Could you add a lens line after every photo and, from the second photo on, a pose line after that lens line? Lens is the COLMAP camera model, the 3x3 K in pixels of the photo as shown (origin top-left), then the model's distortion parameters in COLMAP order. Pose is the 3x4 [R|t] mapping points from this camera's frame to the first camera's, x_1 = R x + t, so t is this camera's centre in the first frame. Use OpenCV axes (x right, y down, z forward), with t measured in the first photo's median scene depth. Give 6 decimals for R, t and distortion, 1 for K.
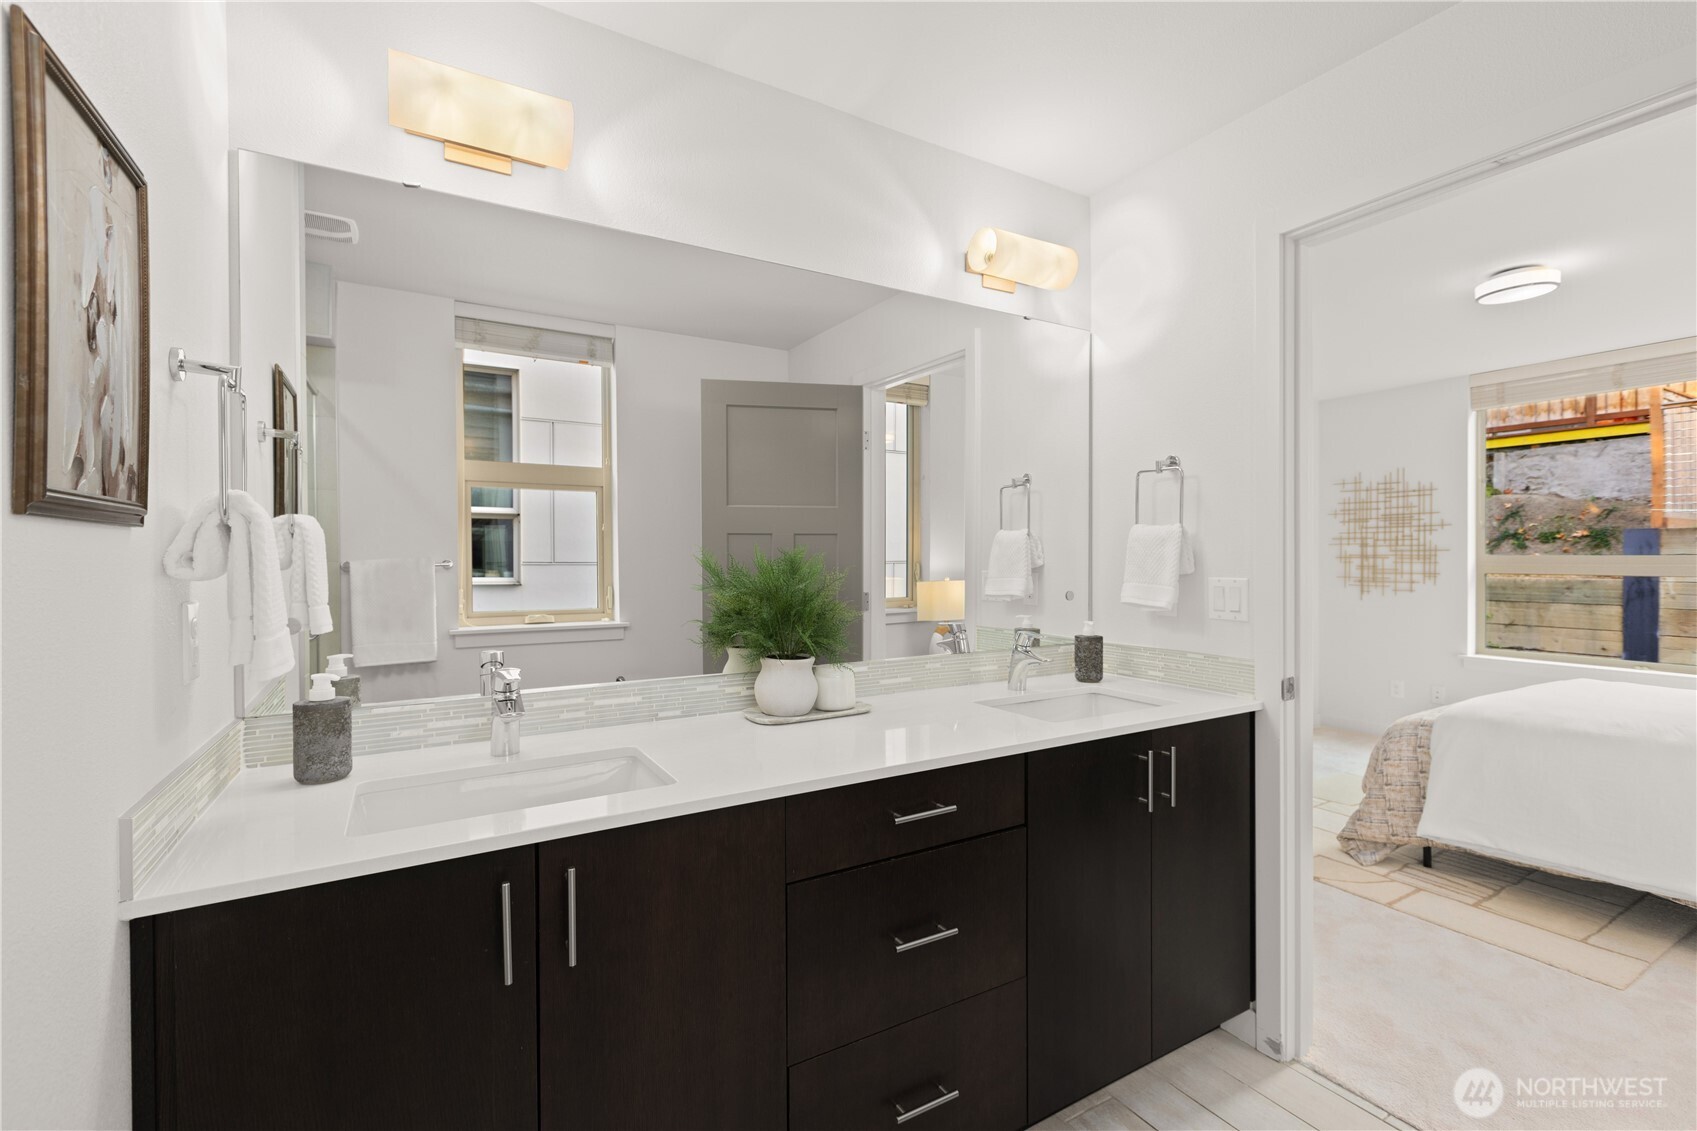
lens RADIAL K [[736.3, 0, 863.1], [0, 736.3, 563.7], [0, 0, 1]] dist [0.005270, 0.000082]
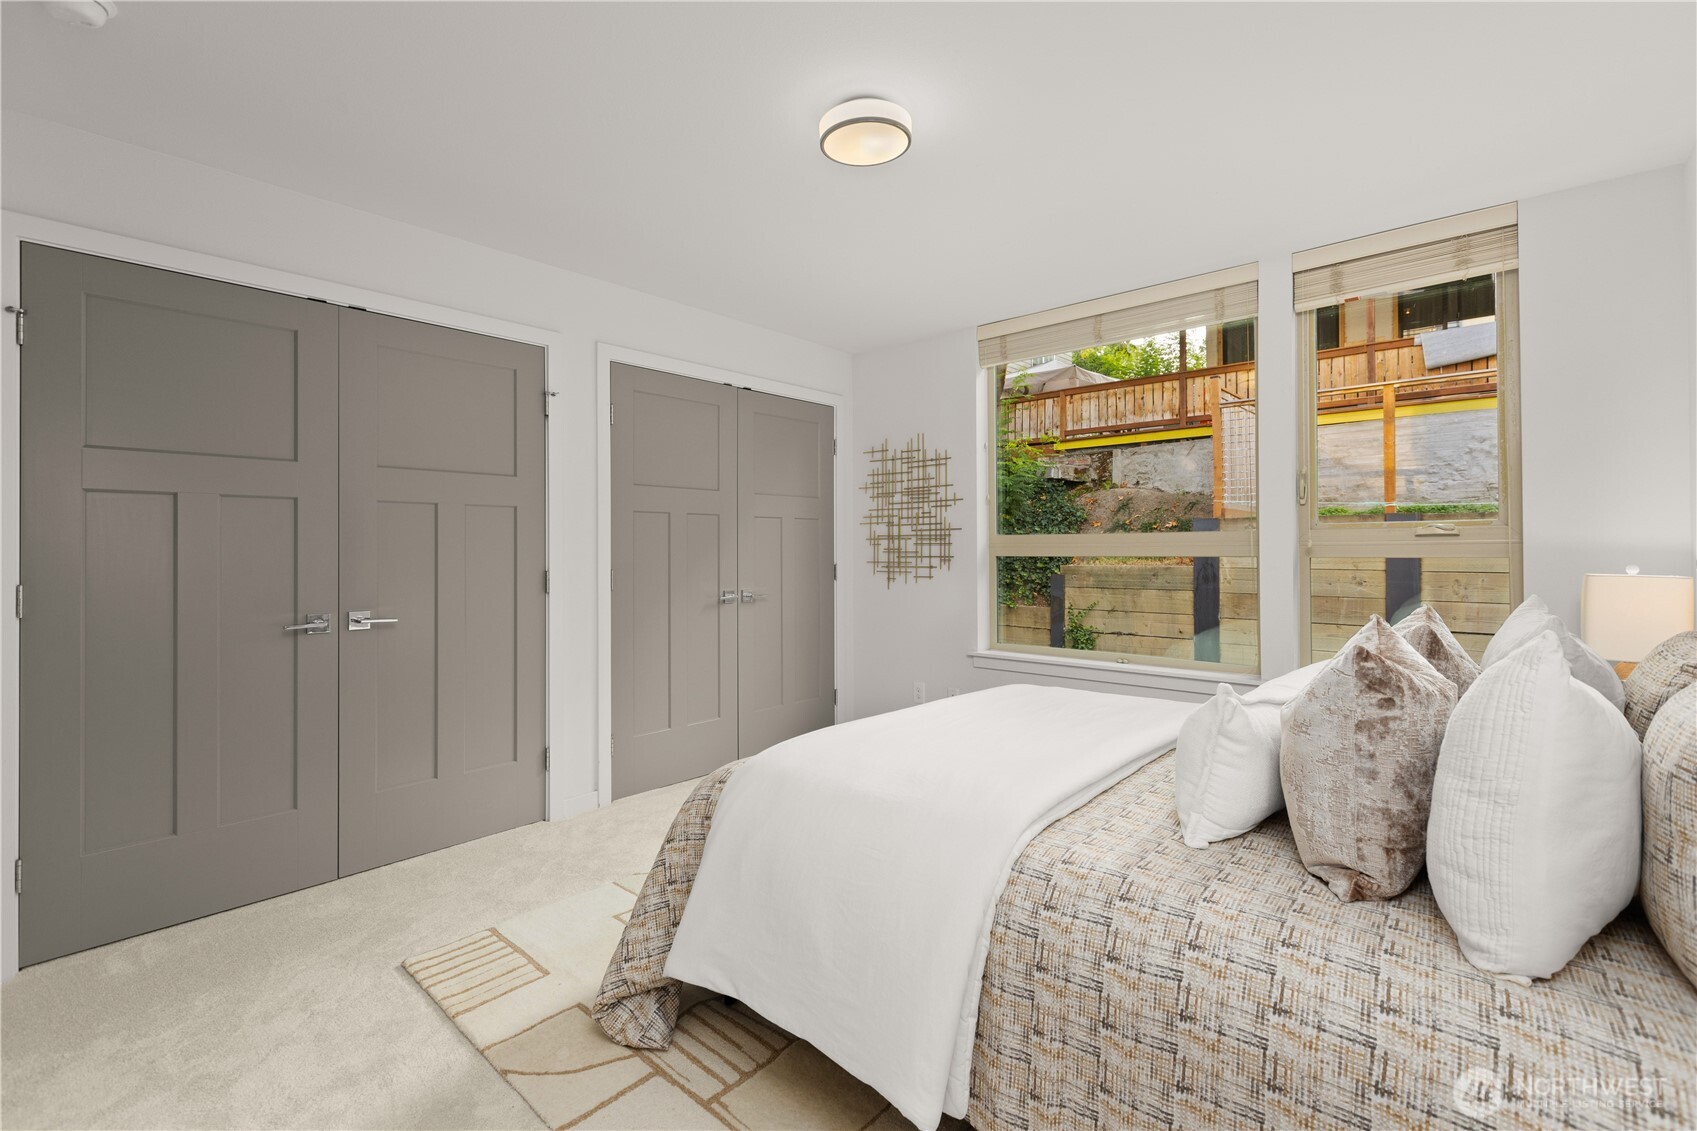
lens RADIAL K [[736.3, 0, 849.6], [0, 736.3, 556.5], [0, 0, 1]] dist [0.005270, 0.000082]
pose [[0.956780, -0.003609, 0.290790, 0.387157], [0.005043, 0.999979, -0.004183, 0.015082], [-0.290769, 0.005469, 0.956778, 0.203673]]
